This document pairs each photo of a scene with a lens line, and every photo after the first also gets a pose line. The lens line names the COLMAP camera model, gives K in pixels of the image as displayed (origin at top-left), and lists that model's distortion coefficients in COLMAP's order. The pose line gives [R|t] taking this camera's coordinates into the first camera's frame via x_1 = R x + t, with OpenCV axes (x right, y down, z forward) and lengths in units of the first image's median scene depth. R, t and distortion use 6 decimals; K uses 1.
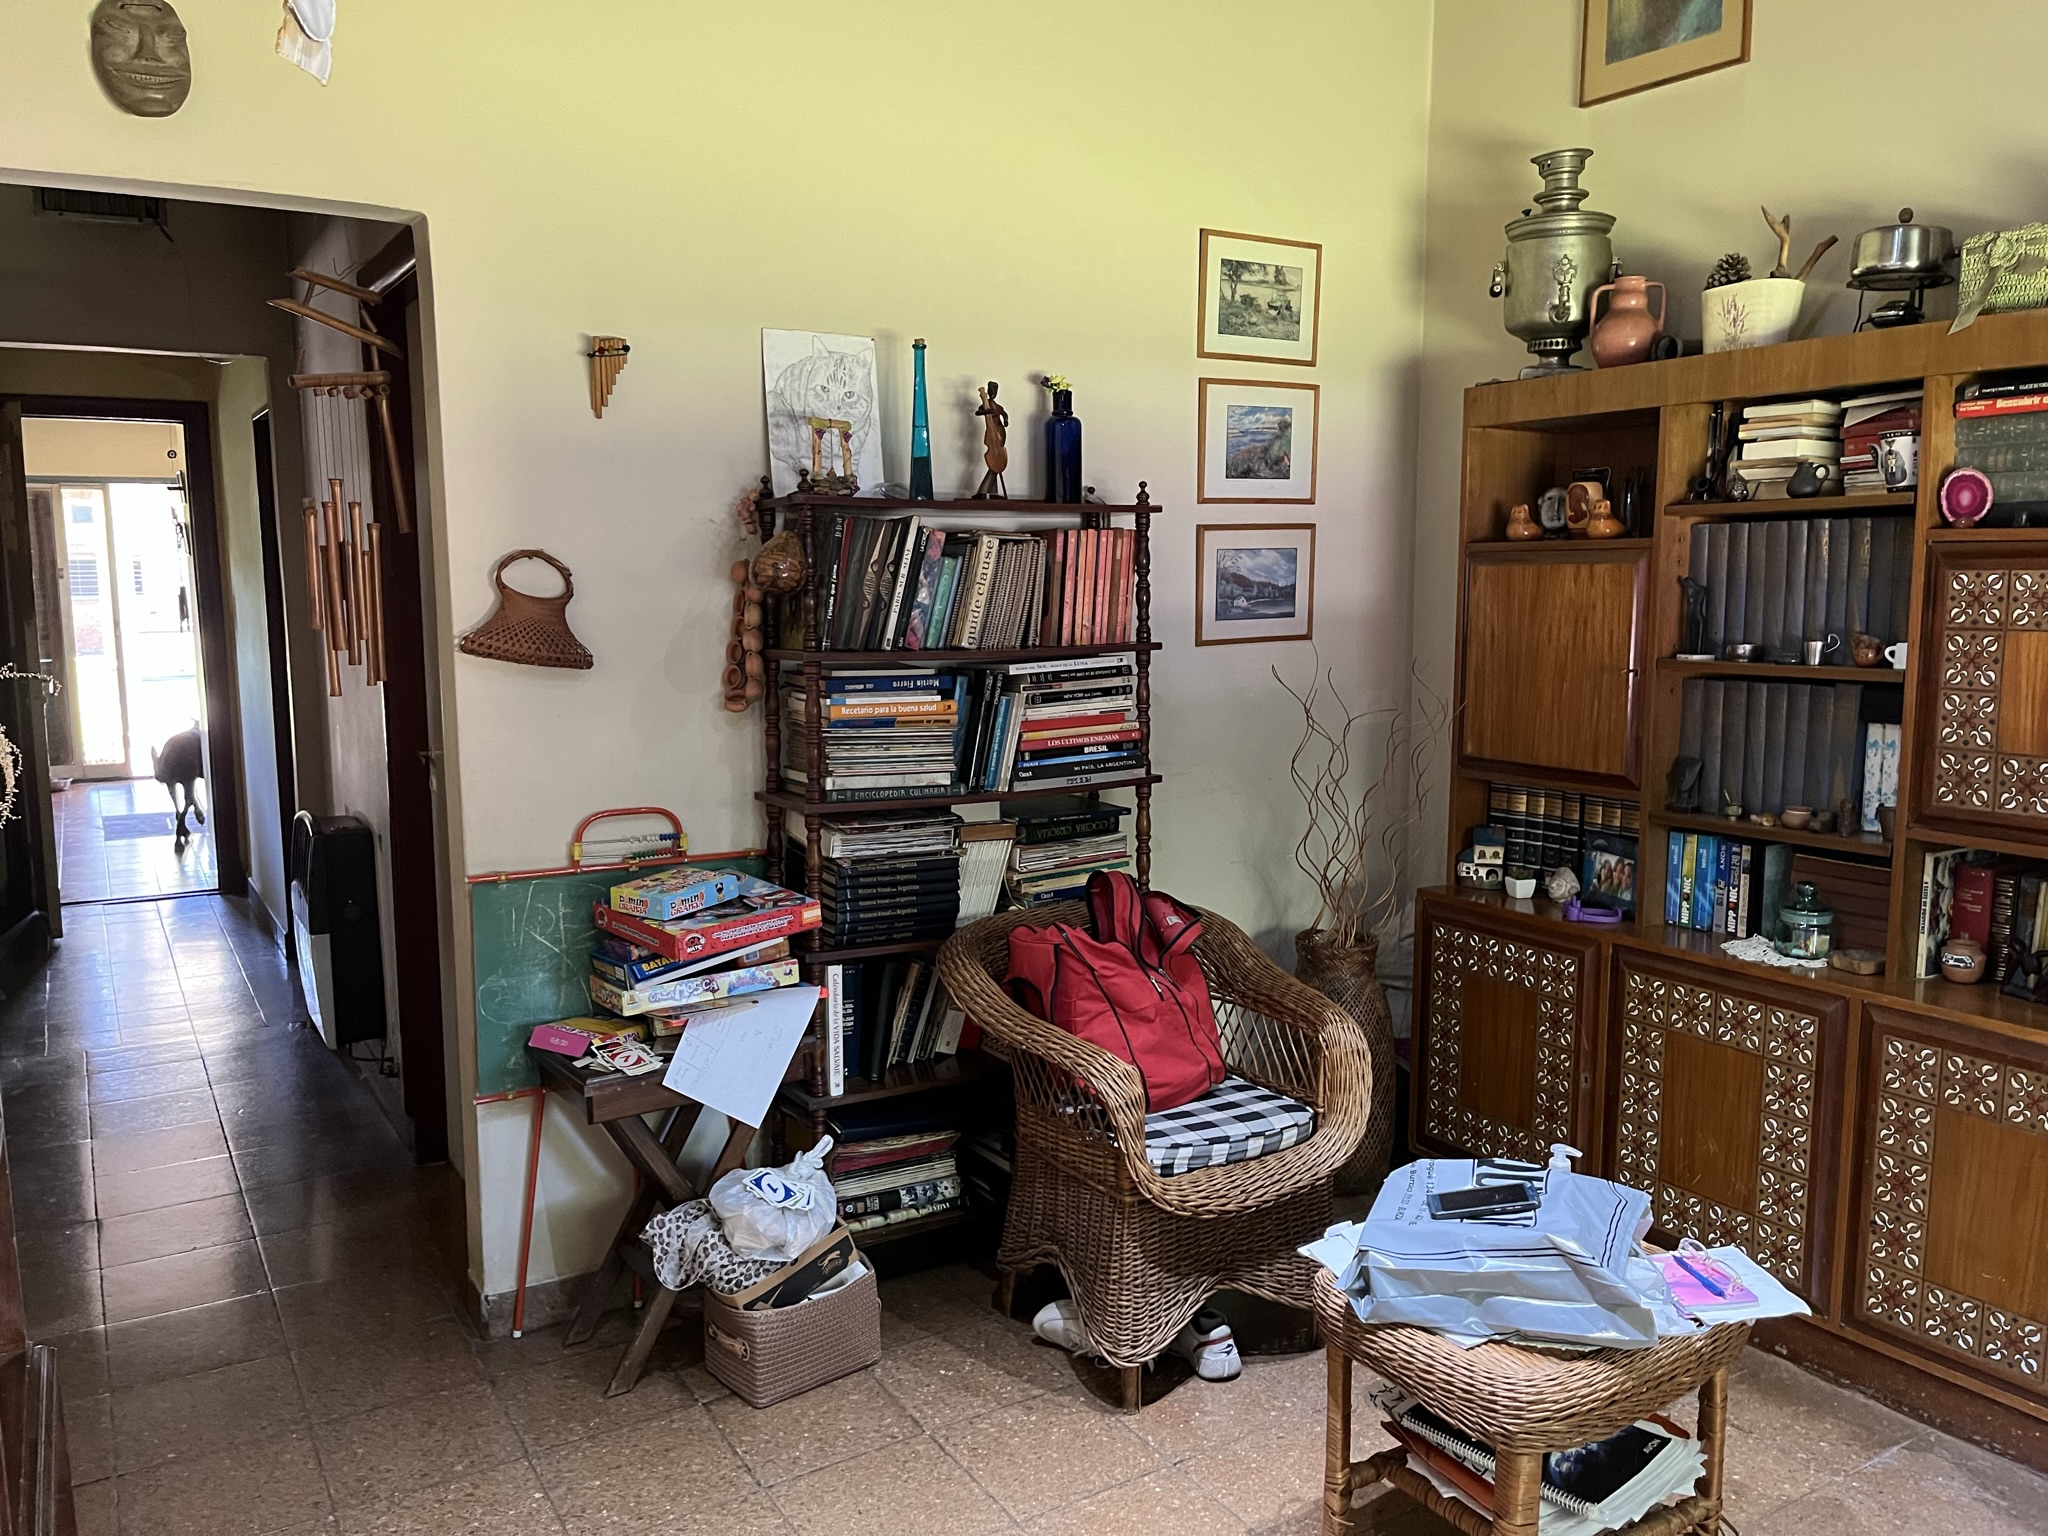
lens RADIAL K [[1549.4, 0, 1024.7], [0, 1549.4, 778.8], [0, 0, 1]] dist [0.060492, -0.072454]
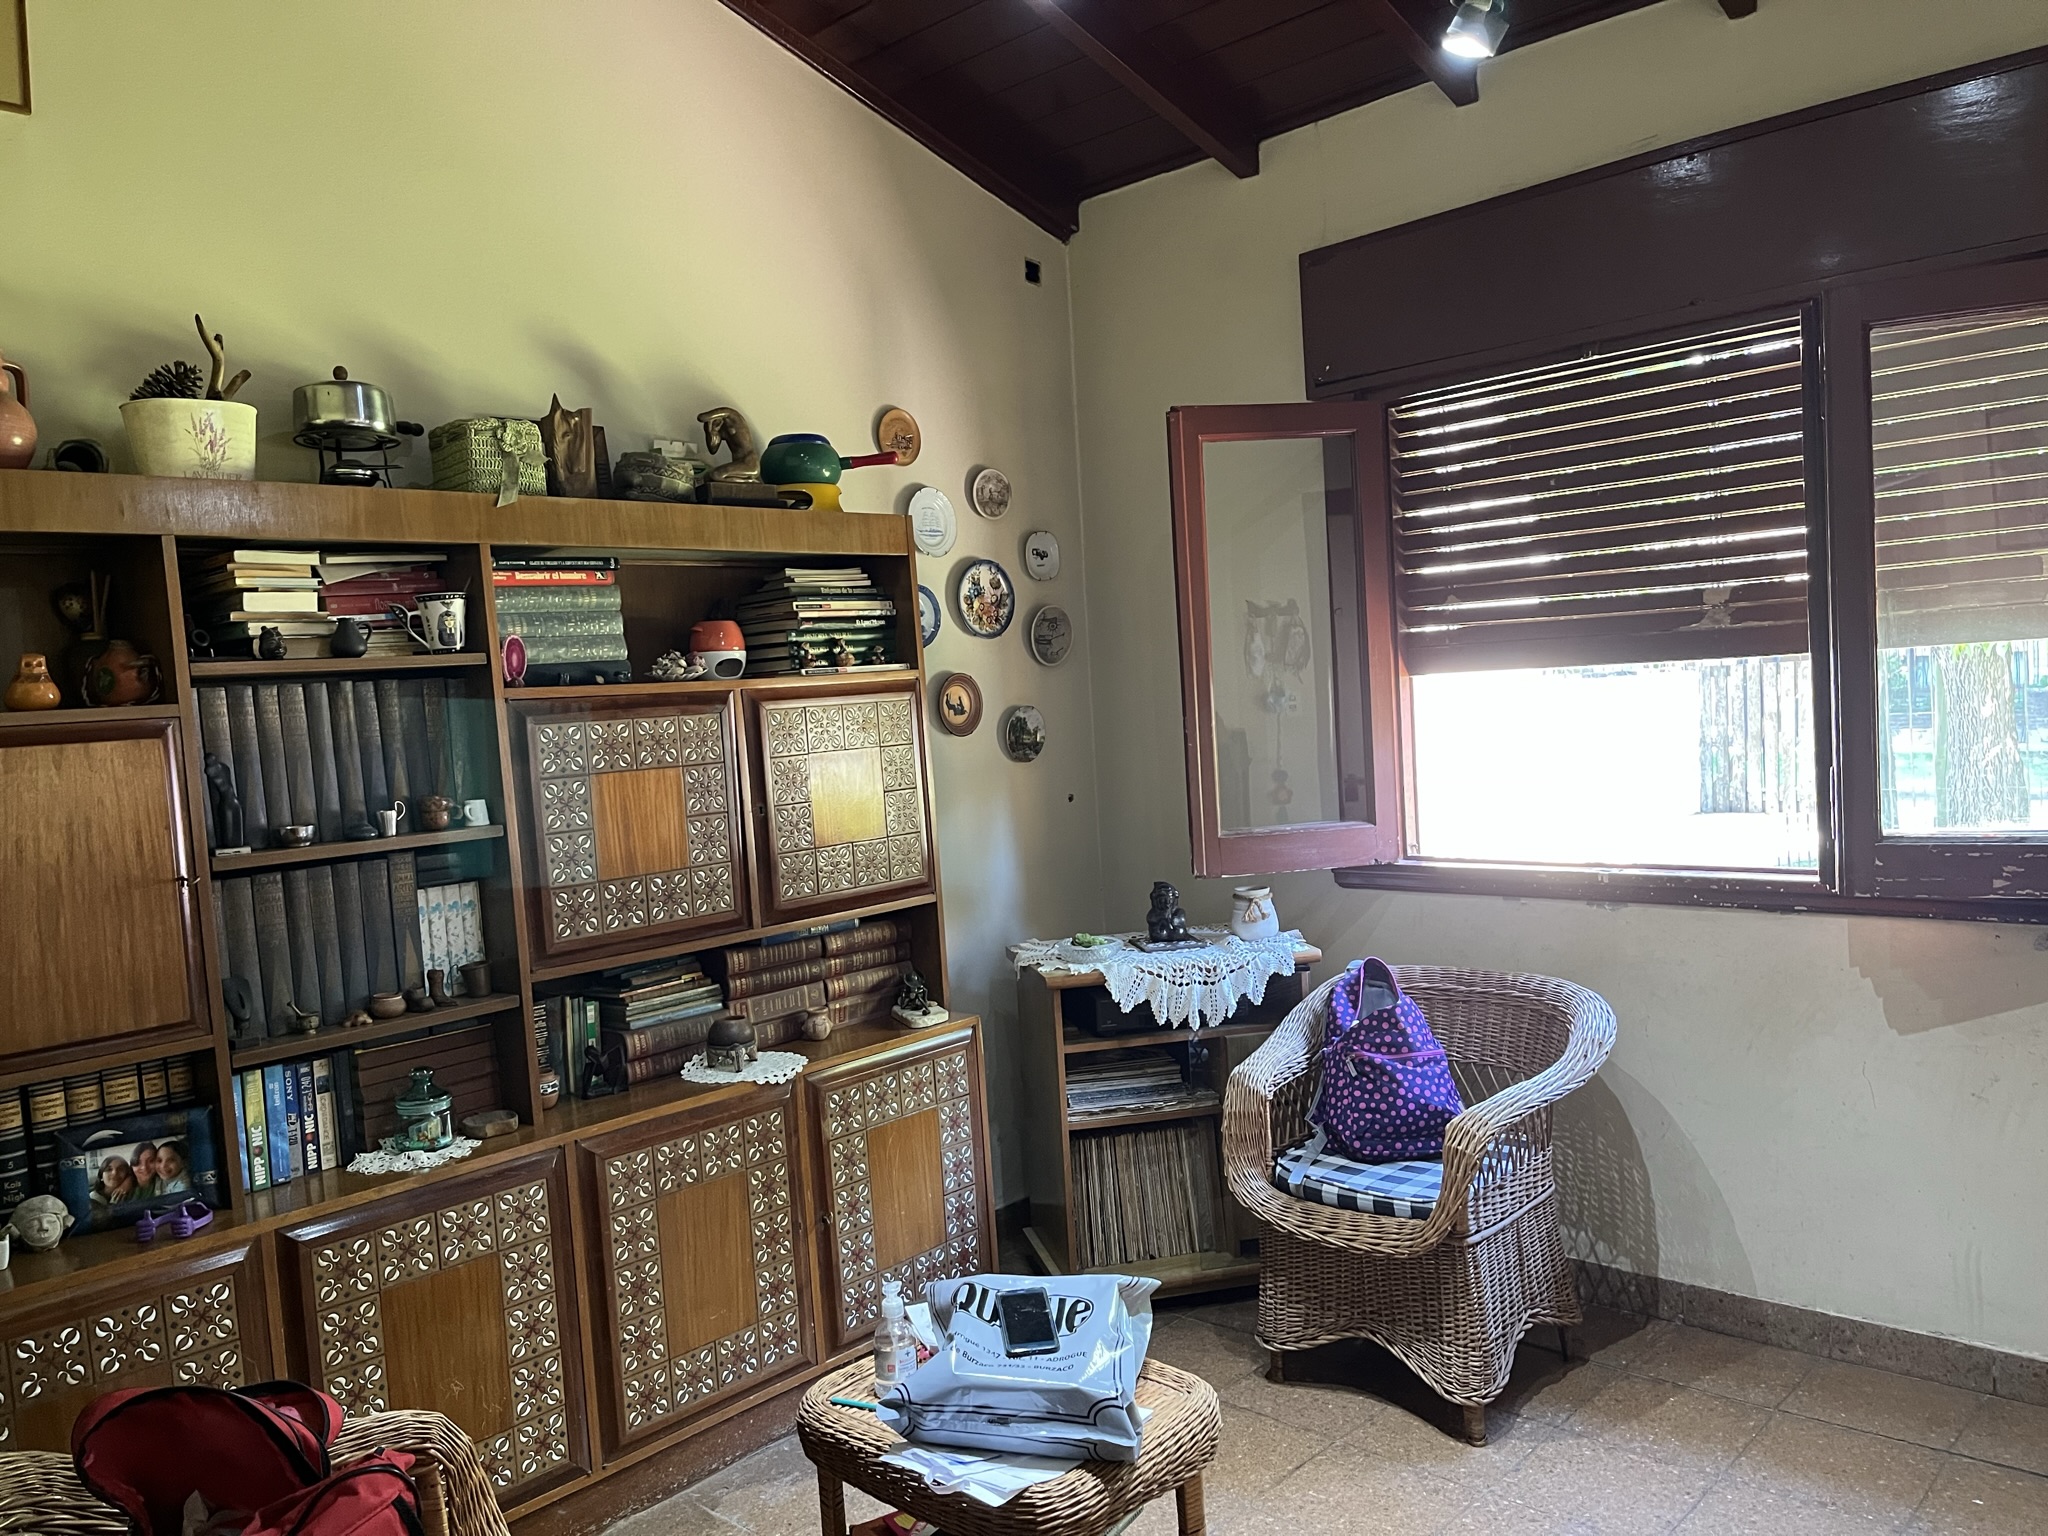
lens RADIAL K [[1549.4, 0, 1062.7], [0, 1549.4, 797.5], [0, 0, 1]] dist [0.060492, -0.072454]
pose [[-0.274000, -0.041727, 0.960824, -0.493793], [0.193285, 0.976284, 0.097518, -0.108884], [-0.942107, 0.212433, -0.259436, 0.867859]]
